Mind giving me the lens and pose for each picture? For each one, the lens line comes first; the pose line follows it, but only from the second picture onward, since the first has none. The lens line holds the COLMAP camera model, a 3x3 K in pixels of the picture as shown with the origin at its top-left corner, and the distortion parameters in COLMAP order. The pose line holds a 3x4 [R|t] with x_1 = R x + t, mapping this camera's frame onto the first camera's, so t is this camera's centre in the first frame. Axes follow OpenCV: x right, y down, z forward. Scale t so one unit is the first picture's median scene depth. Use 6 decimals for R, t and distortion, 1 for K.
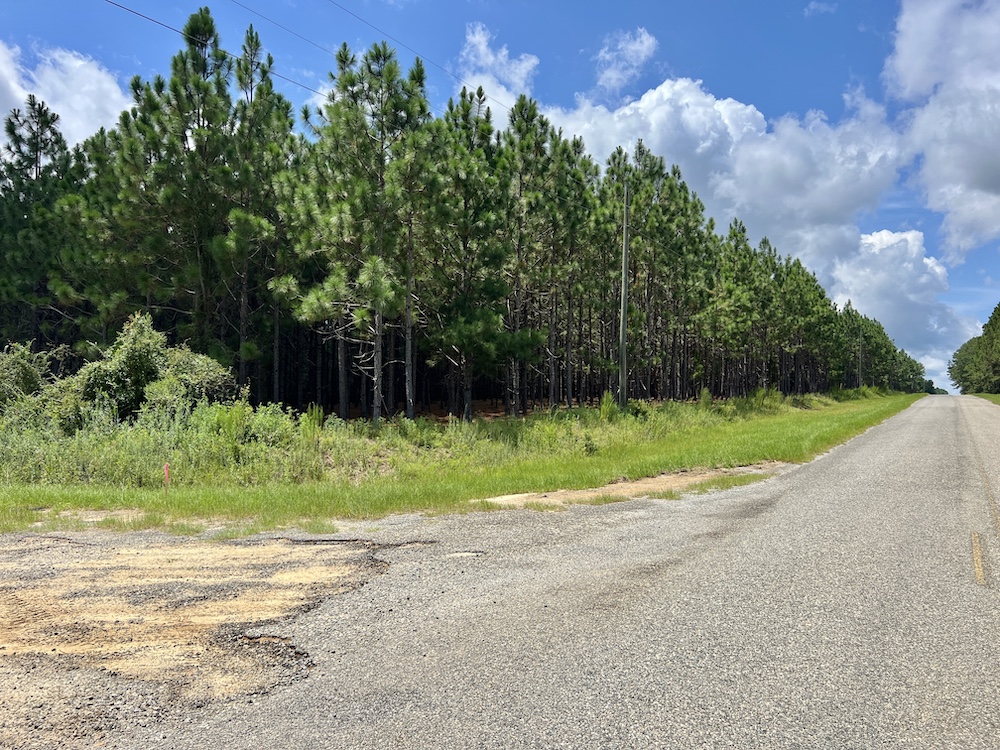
lens RADIAL K [[748.0, 0, 499.2], [0, 748.0, 375.7], [0, 0, 1]] dist [-0.004509, -0.014030]
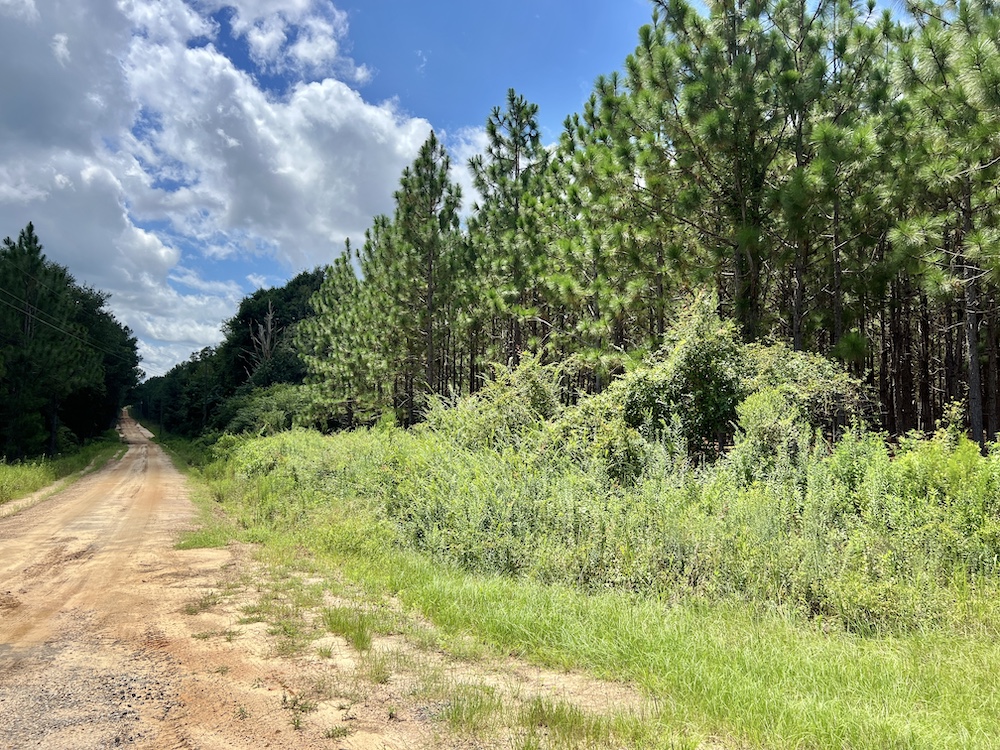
lens RADIAL K [[748.0, 0, 500.3], [0, 748.0, 375.3], [0, 0, 1]] dist [-0.004509, -0.014030]
pose [[0.856829, -0.032280, -0.514589, -0.276327], [0.011428, 0.998982, -0.043639, 0.012517], [0.515474, 0.031510, 0.856326, 0.341219]]
